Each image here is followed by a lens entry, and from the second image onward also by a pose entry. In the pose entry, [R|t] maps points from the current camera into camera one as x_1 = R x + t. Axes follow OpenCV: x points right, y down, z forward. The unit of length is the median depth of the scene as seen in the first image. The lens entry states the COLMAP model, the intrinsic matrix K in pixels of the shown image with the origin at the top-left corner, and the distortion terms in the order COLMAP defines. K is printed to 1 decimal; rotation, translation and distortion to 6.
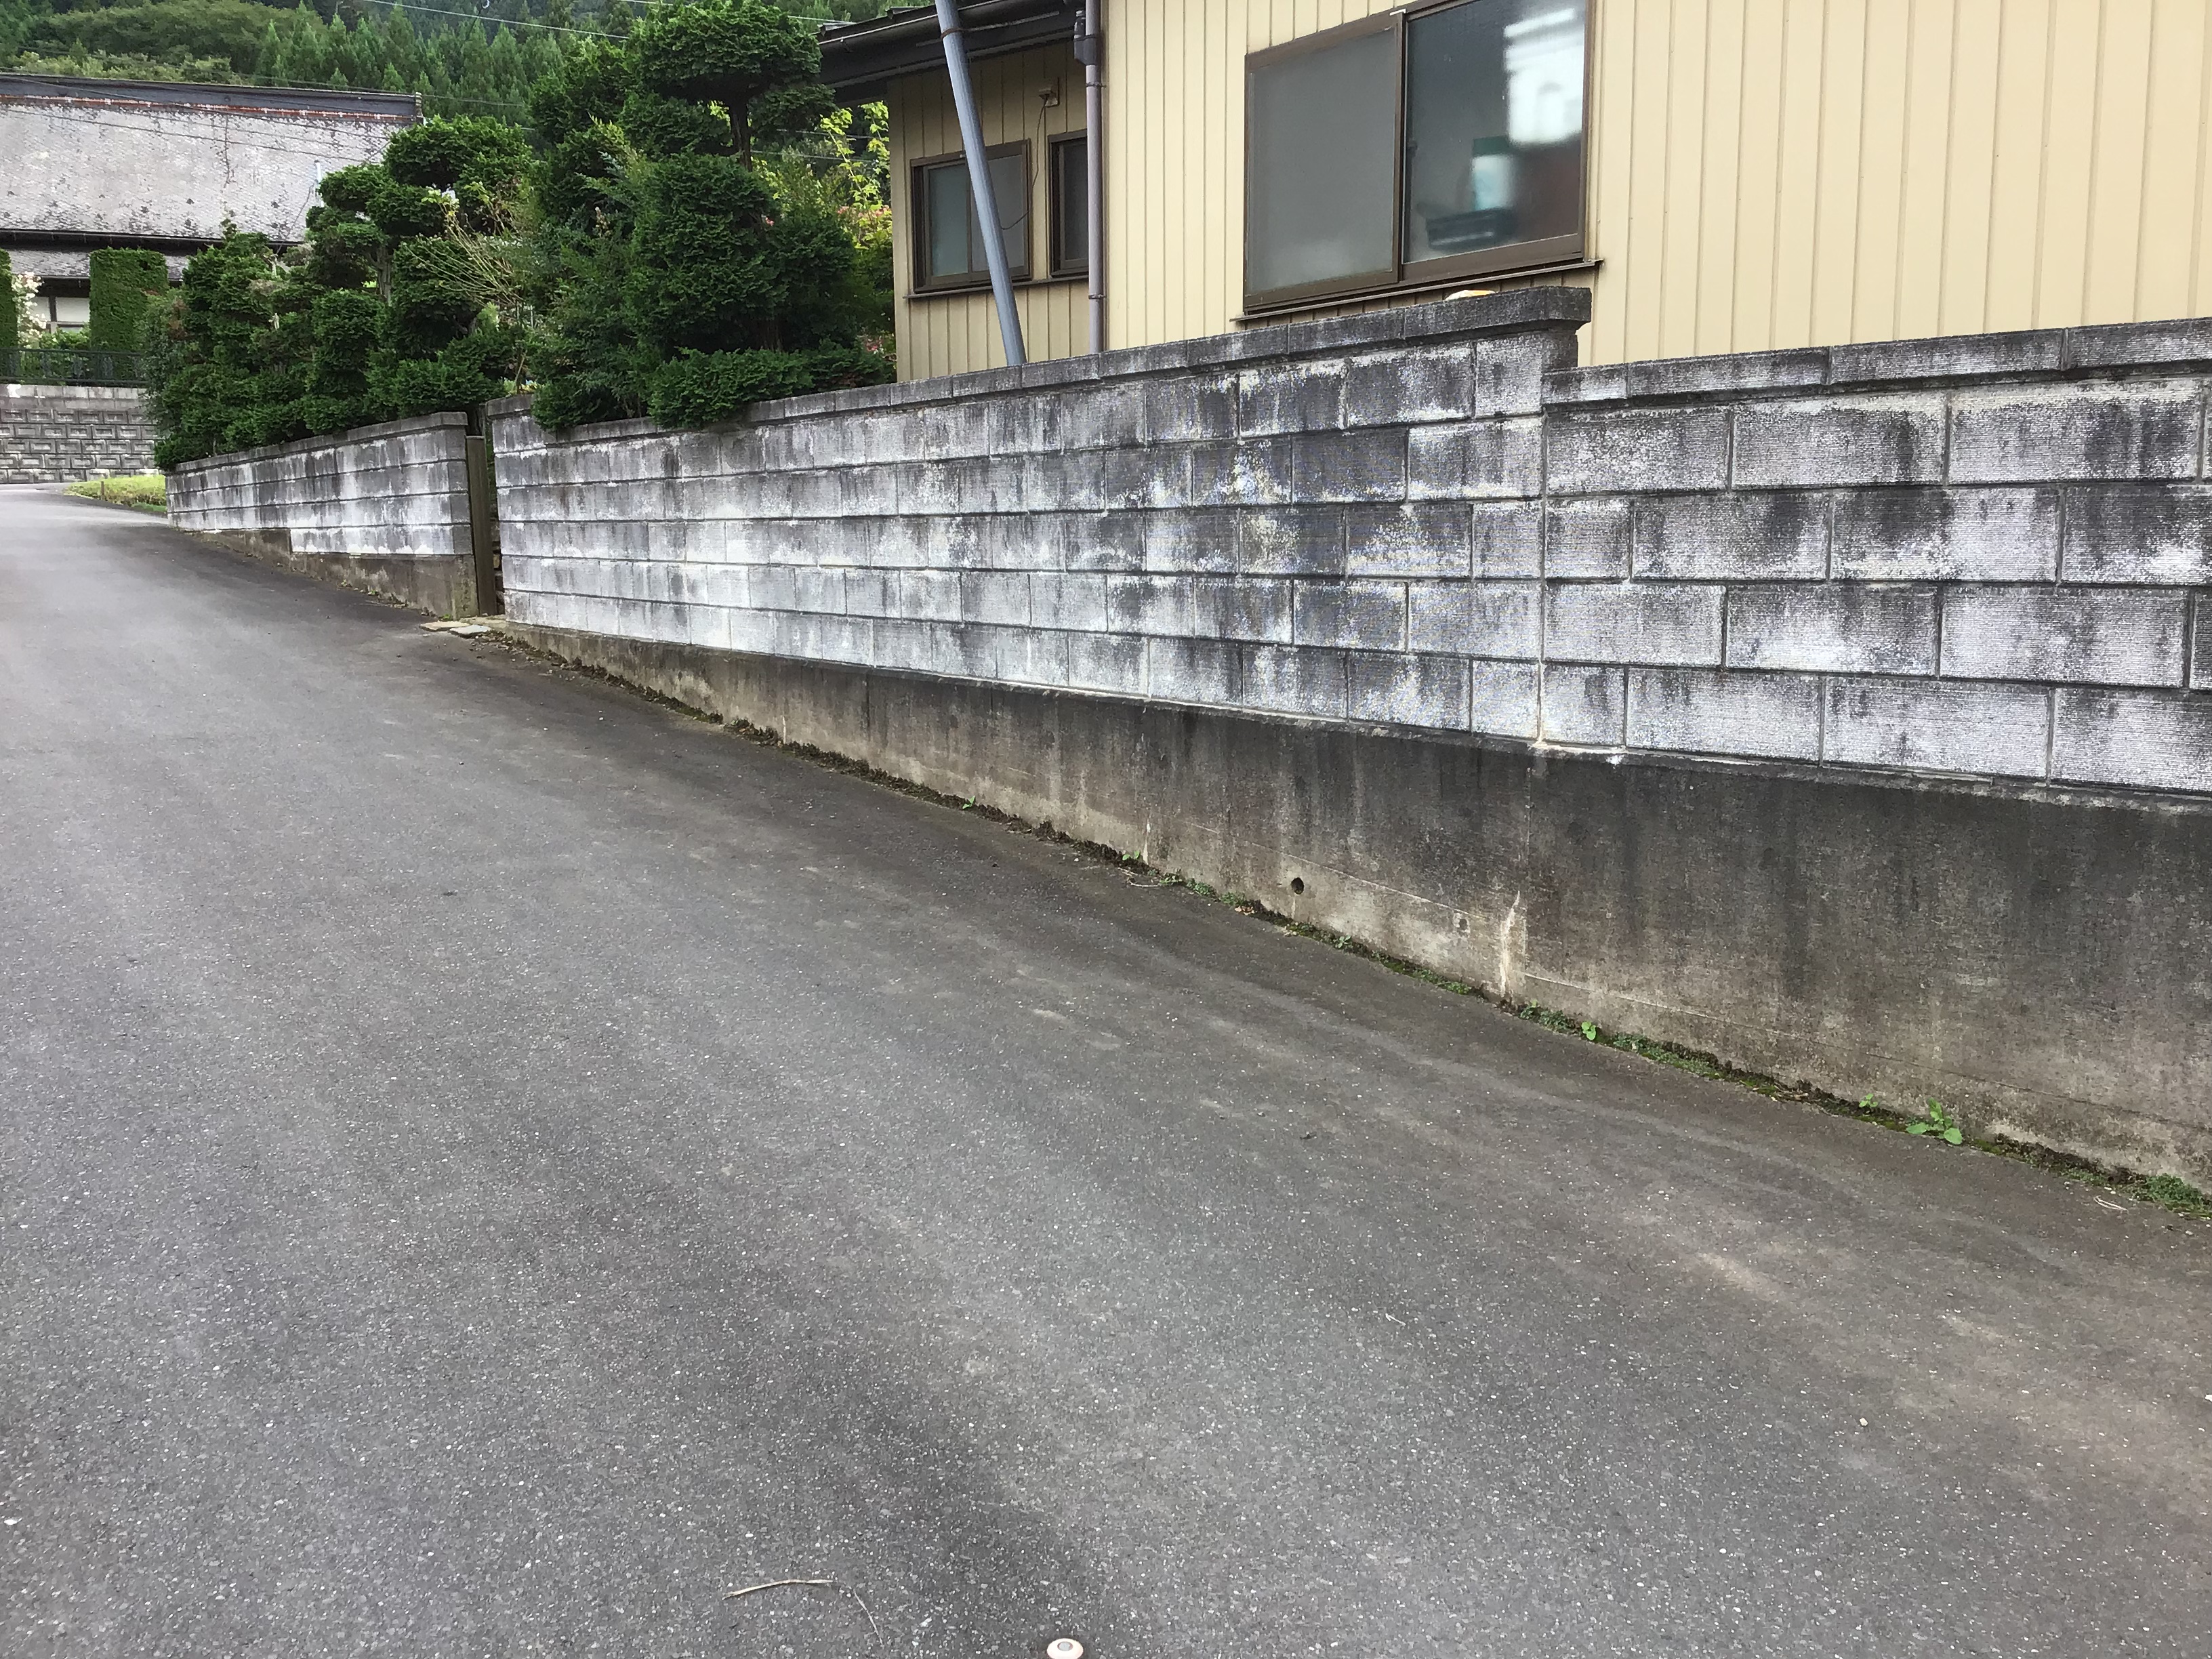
lens RADIAL K [[1978.5, 0, 1116.4], [0, 1978.5, 797.6], [0, 0, 1]] dist [0.145036, -0.286988]
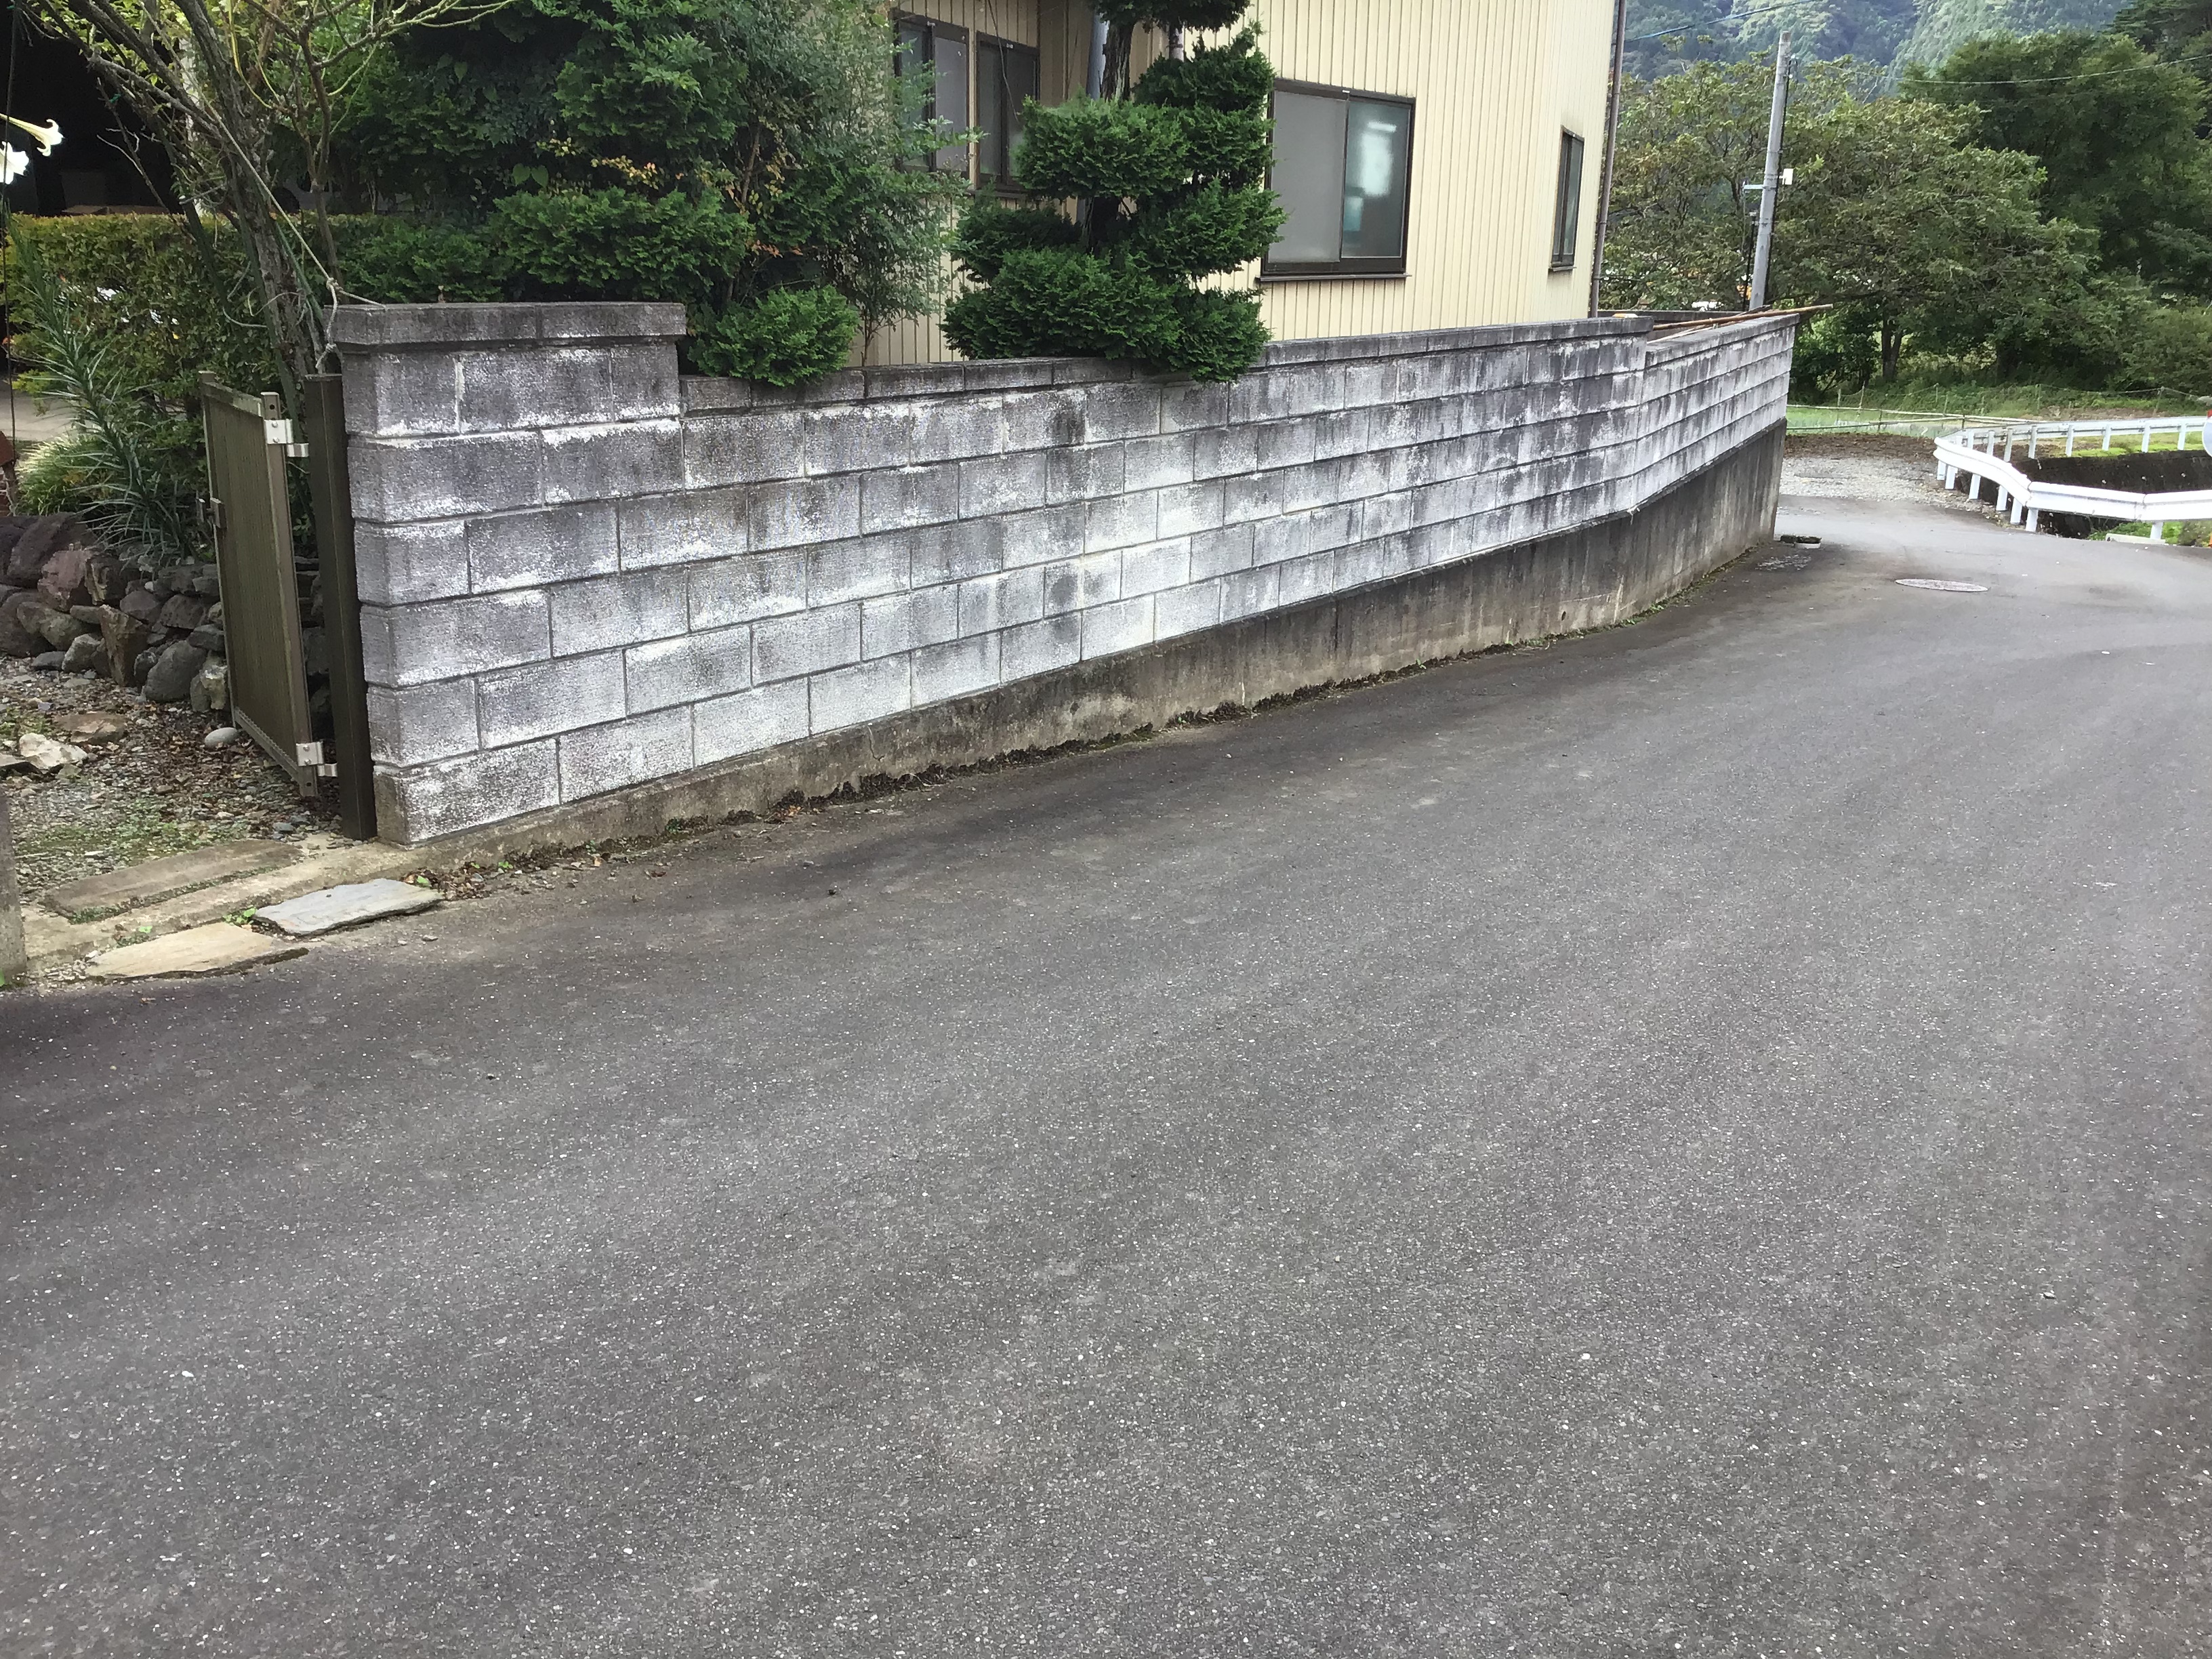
lens RADIAL K [[1978.5, 0, 1116.4], [0, 1978.5, 797.6], [0, 0, 1]] dist [0.145036, -0.286988]
pose [[-0.380278, -0.252550, 0.889723, -1.586213], [0.104052, 0.944206, 0.312488, -0.461100], [-0.919000, 0.211410, -0.332783, 2.189400]]
